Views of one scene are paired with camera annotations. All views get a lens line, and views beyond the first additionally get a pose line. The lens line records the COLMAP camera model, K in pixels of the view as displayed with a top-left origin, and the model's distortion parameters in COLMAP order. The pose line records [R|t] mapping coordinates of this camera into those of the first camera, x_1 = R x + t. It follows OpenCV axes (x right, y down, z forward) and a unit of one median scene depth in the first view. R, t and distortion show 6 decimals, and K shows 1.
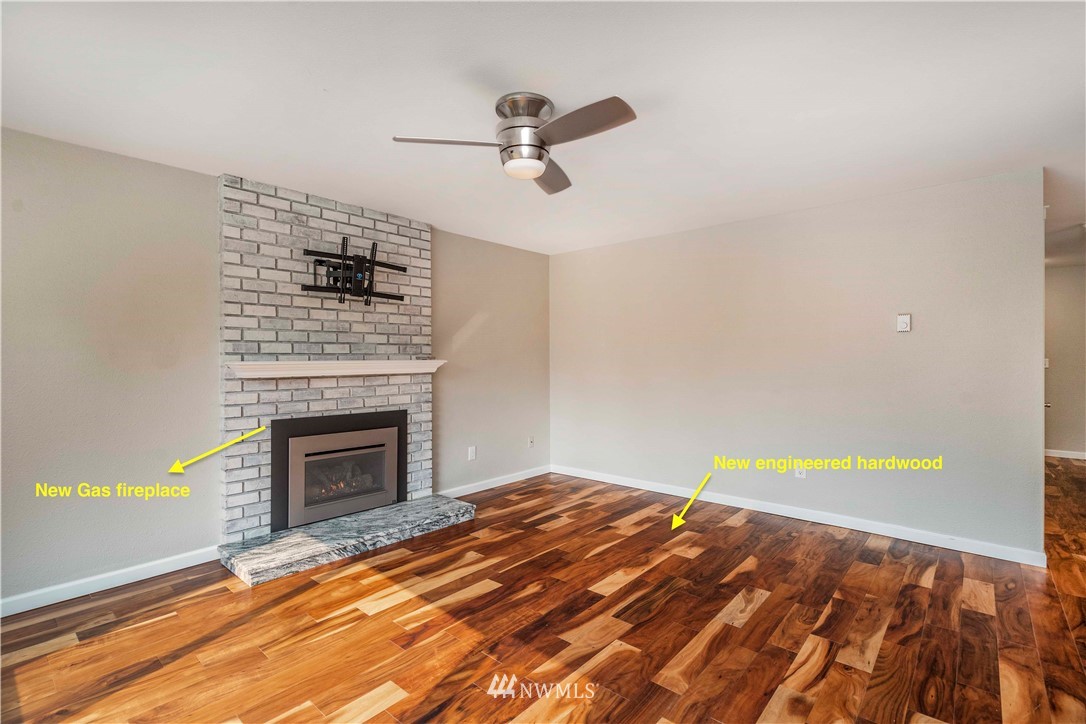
lens RADIAL K [[500.9, 0, 546.7], [0, 500.9, 363.4], [0, 0, 1]] dist [-0.007437, 0.000226]
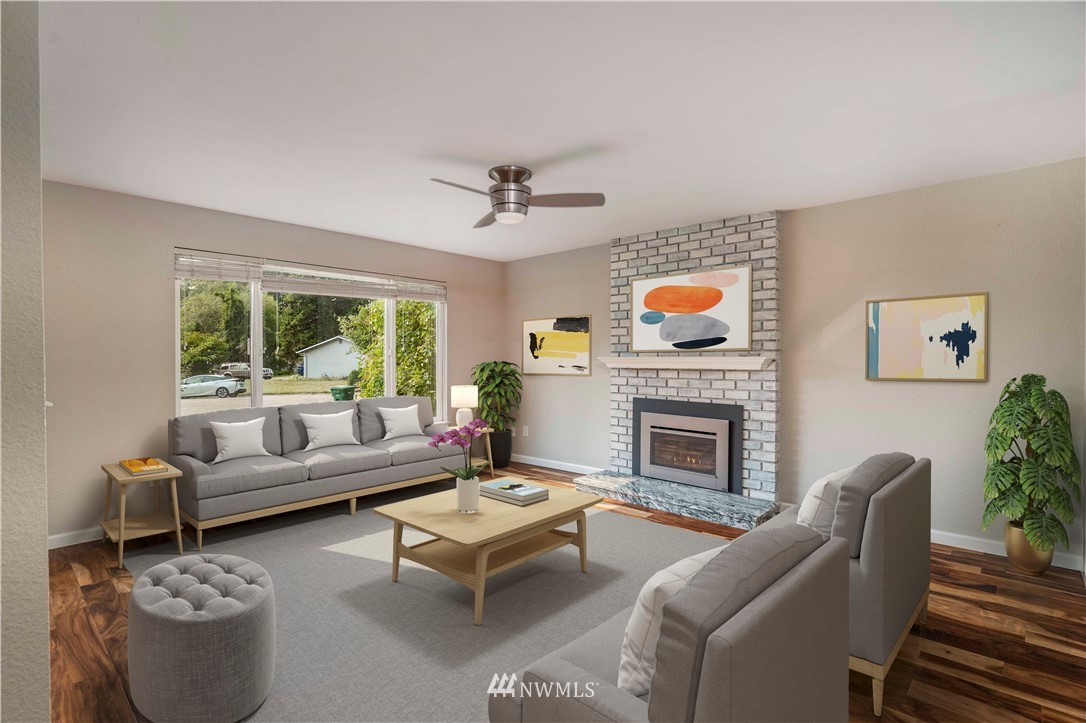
lens RADIAL K [[533.2, 0, 546.9], [0, 533.2, 357.4], [0, 0, 1]] dist [0.000730, 0.000186]
pose [[-0.030093, 0.012750, -0.999466, 0.948003], [-0.001286, 0.999917, 0.012795, -0.021302], [0.999546, 0.001671, -0.030074, 0.746467]]
